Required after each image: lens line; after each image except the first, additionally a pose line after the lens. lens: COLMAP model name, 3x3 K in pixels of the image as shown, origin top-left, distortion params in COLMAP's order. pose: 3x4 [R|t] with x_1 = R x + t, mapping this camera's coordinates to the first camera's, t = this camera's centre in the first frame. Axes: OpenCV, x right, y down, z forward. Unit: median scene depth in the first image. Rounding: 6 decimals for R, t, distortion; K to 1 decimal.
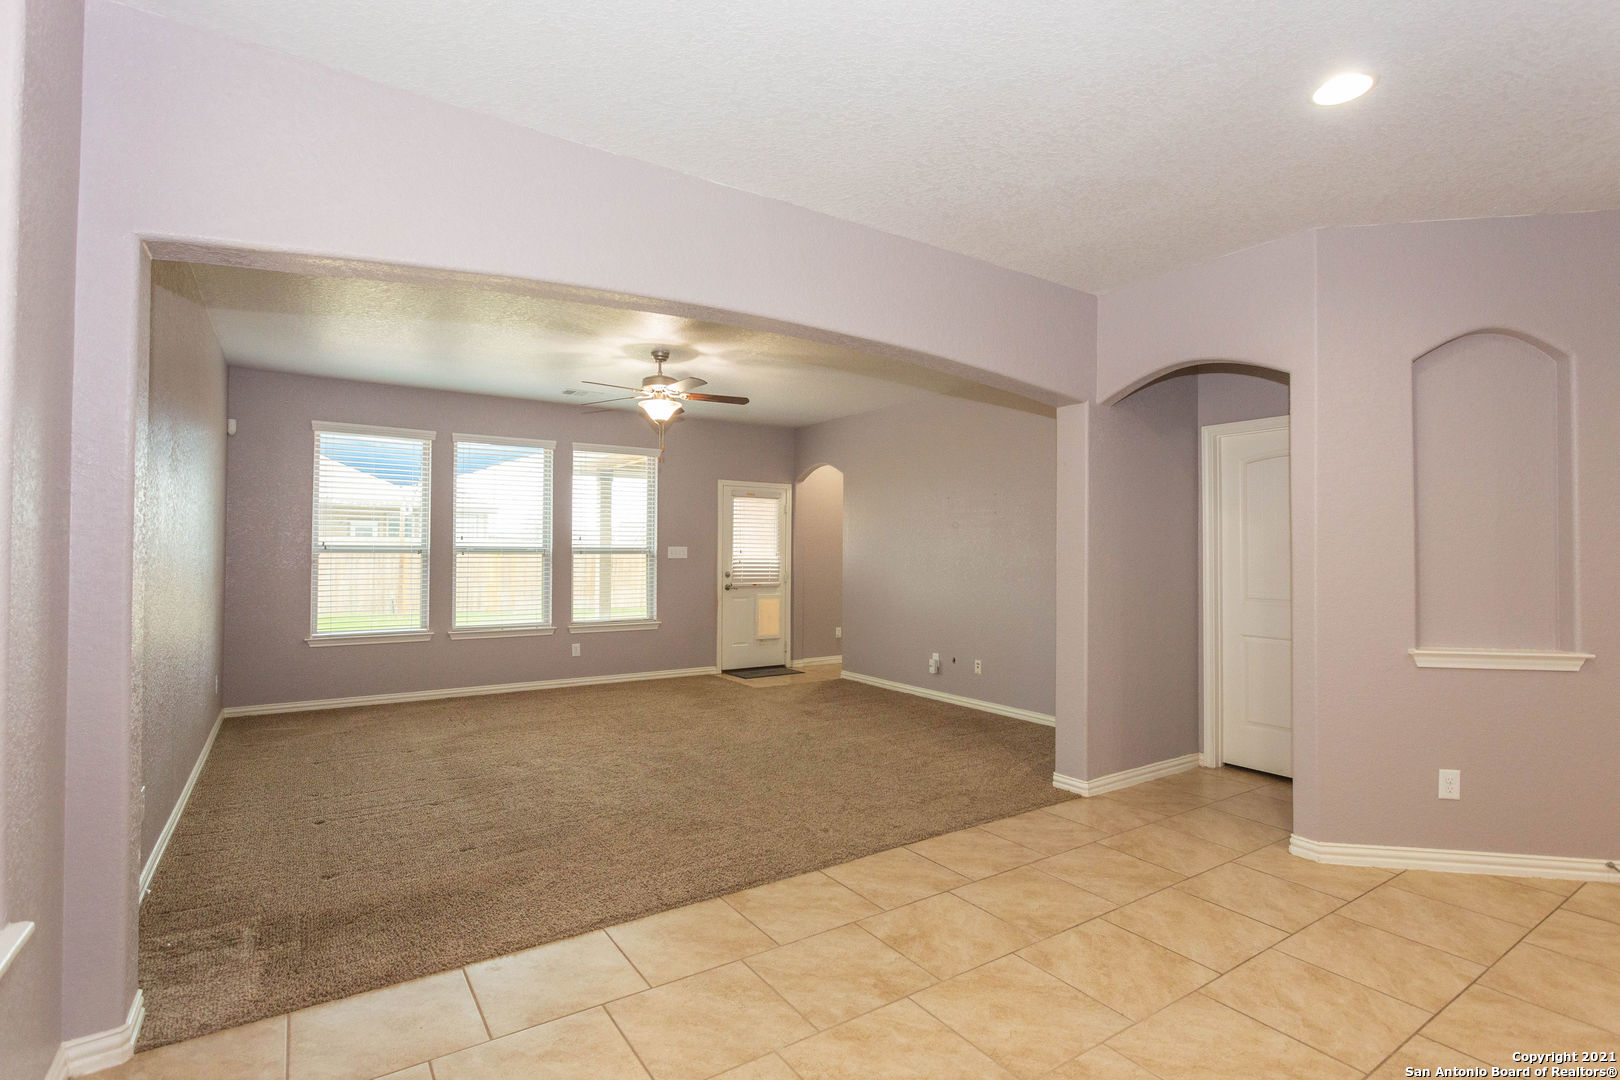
lens RADIAL K [[770.1, 0, 818.3], [0, 770.1, 539.8], [0, 0, 1]] dist [-0.021361, 0.007358]
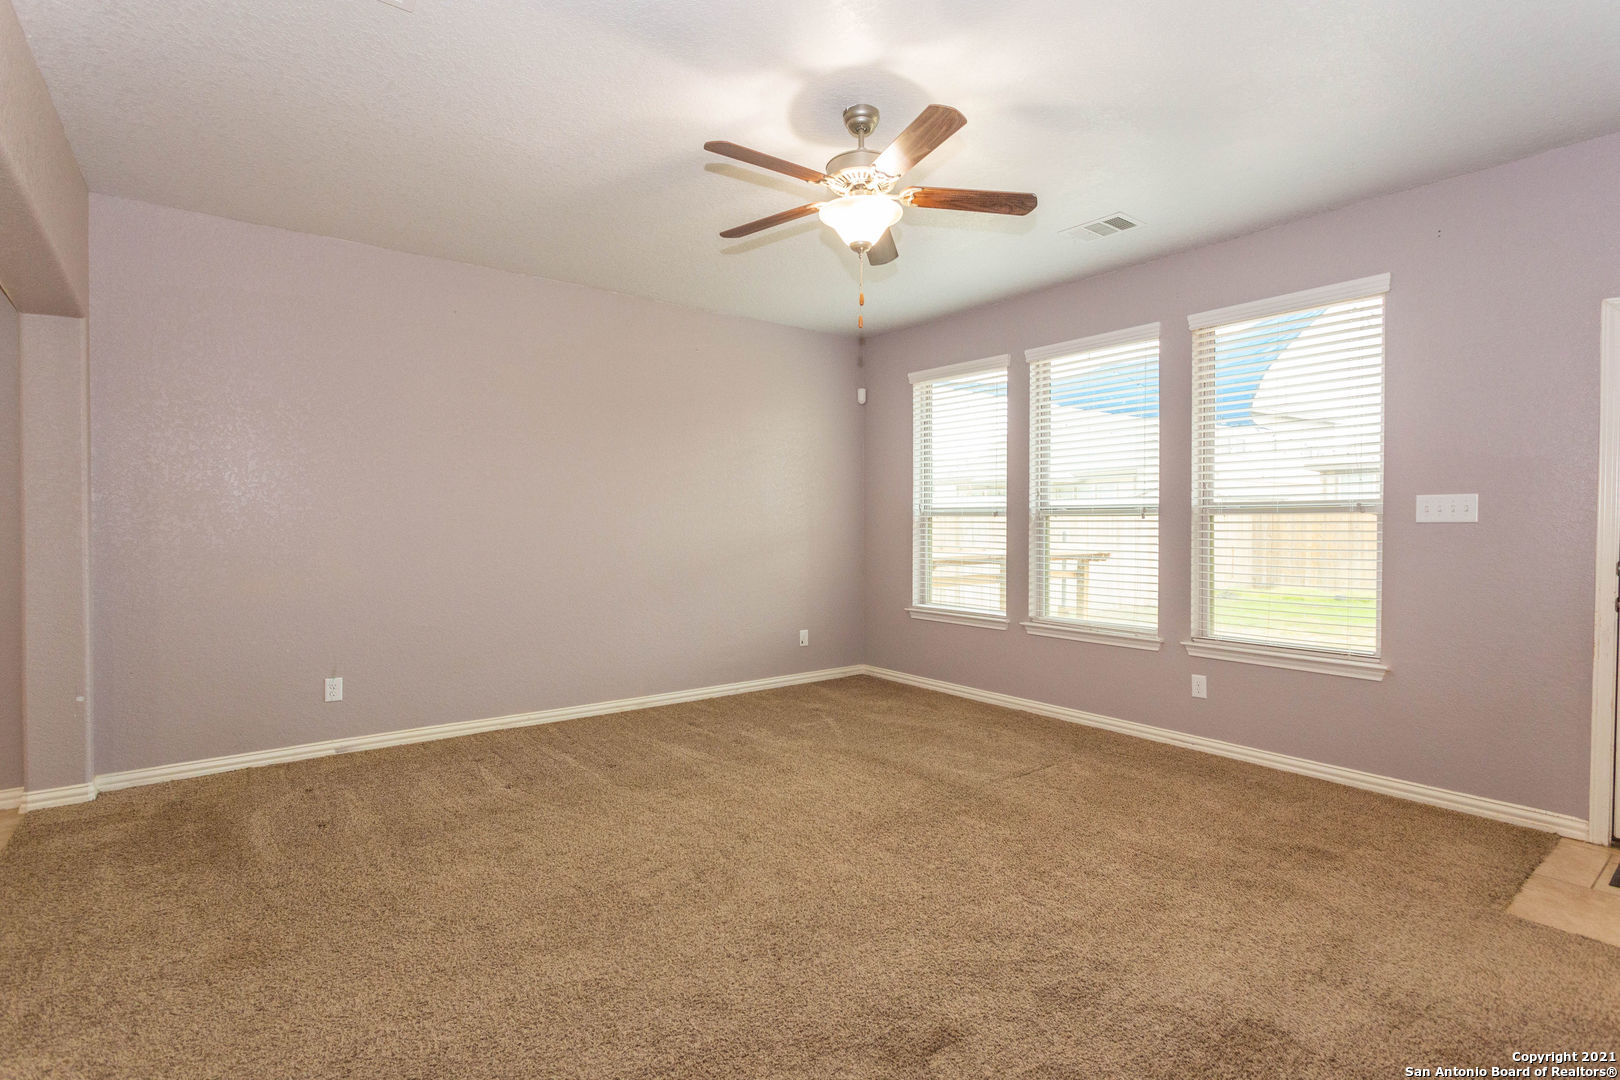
lens RADIAL K [[770.1, 0, 815.1], [0, 770.1, 535.2], [0, 0, 1]] dist [-0.021361, 0.007358]
pose [[0.070371, 0.011048, -0.997460, 0.239059], [0.015029, 0.999813, 0.012134, 0.024705], [0.997408, -0.015845, 0.070192, 0.744058]]
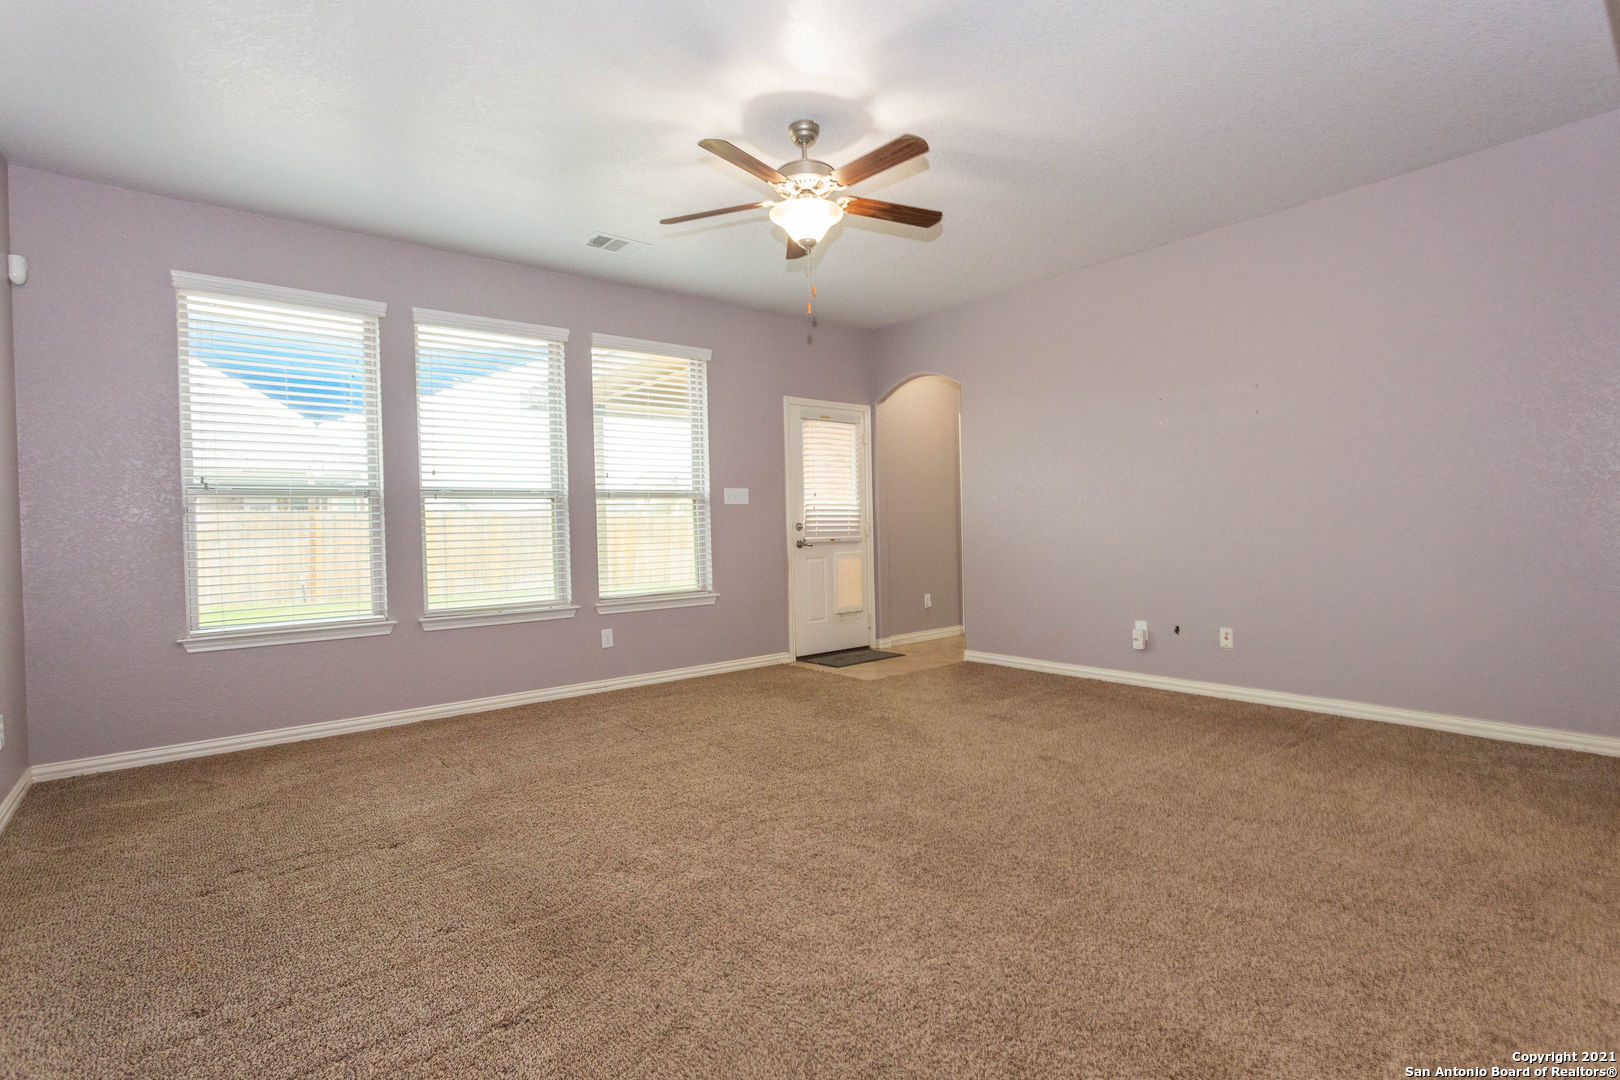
lens RADIAL K [[770.1, 0, 818.6], [0, 770.1, 540.6], [0, 0, 1]] dist [-0.021361, 0.007358]
pose [[0.994891, -0.030000, 0.096392, -0.208295], [0.026739, 0.999031, 0.034947, 0.041000], [-0.097347, -0.032191, 0.994730, 0.329400]]
